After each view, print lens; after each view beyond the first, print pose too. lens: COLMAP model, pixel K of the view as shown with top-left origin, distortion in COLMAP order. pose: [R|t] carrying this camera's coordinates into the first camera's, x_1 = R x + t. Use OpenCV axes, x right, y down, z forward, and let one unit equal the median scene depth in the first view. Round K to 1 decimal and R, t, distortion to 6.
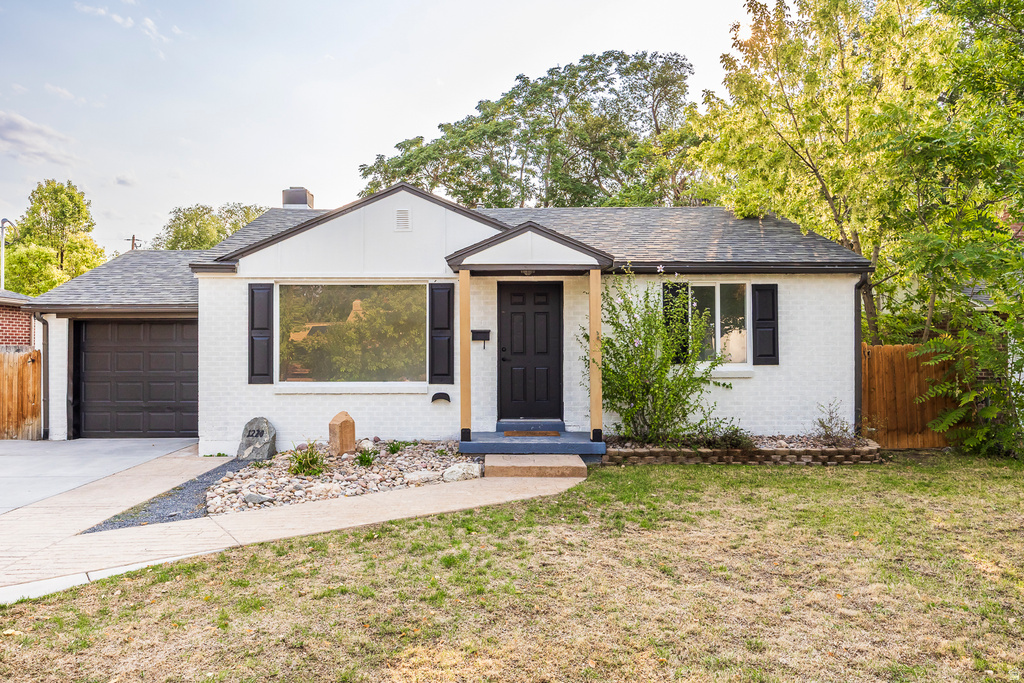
lens RADIAL K [[806.0, 0, 467.9], [0, 806.0, 311.8], [0, 0, 1]] dist [-0.006581, 0.009453]
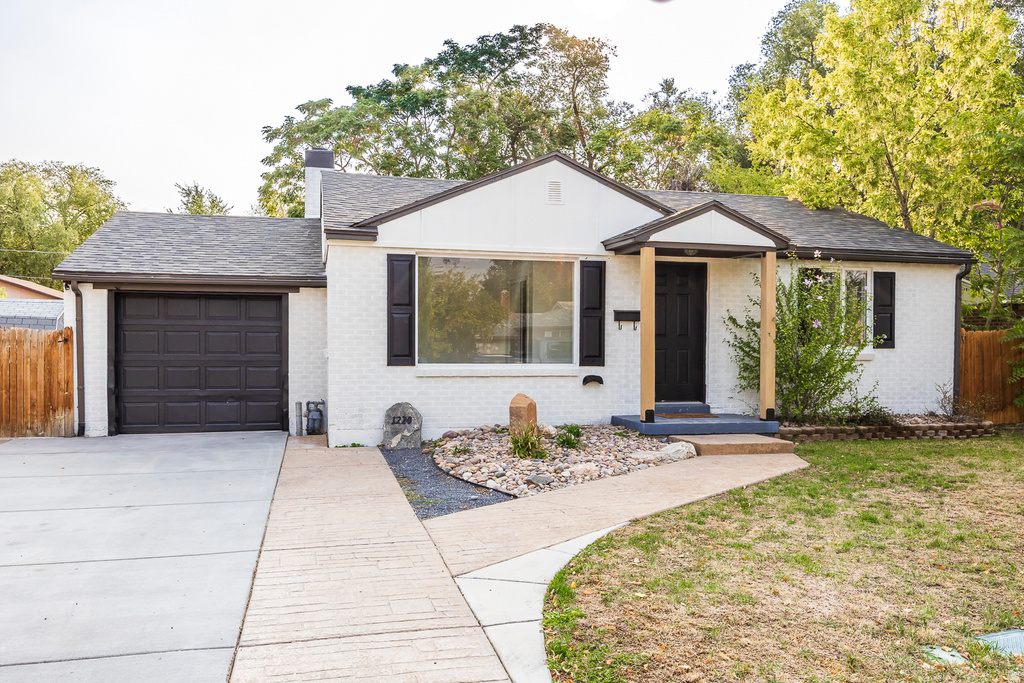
lens RADIAL K [[892.8, 0, 506.7], [0, 892.8, 335.4], [0, 0, 1]] dist [-0.005616, 0.007298]
pose [[0.961456, 0.011033, 0.274739, -0.421173], [-0.019958, 0.999359, 0.029713, 0.023569], [-0.274235, -0.034051, 0.961060, 0.009774]]
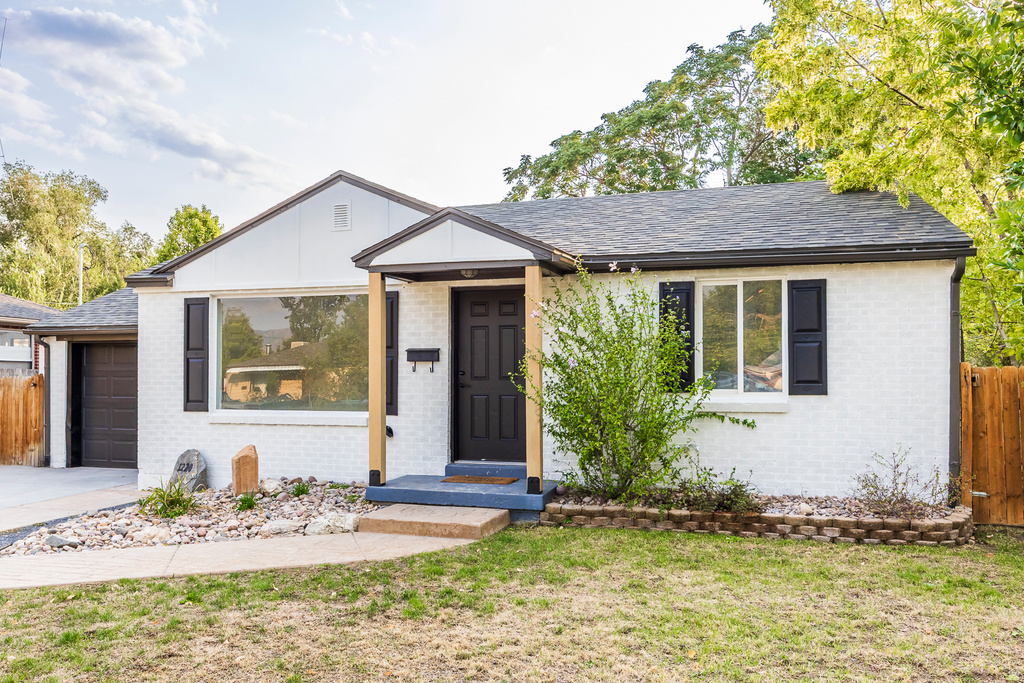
lens RADIAL K [[892.8, 0, 437.8], [0, 892.8, 344.0], [0, 0, 1]] dist [-0.005616, 0.007298]
pose [[0.948193, -0.009121, -0.317564, 0.306579], [0.010635, 0.999939, 0.003035, 0.015517], [0.317517, -0.006255, 0.948232, 0.159729]]
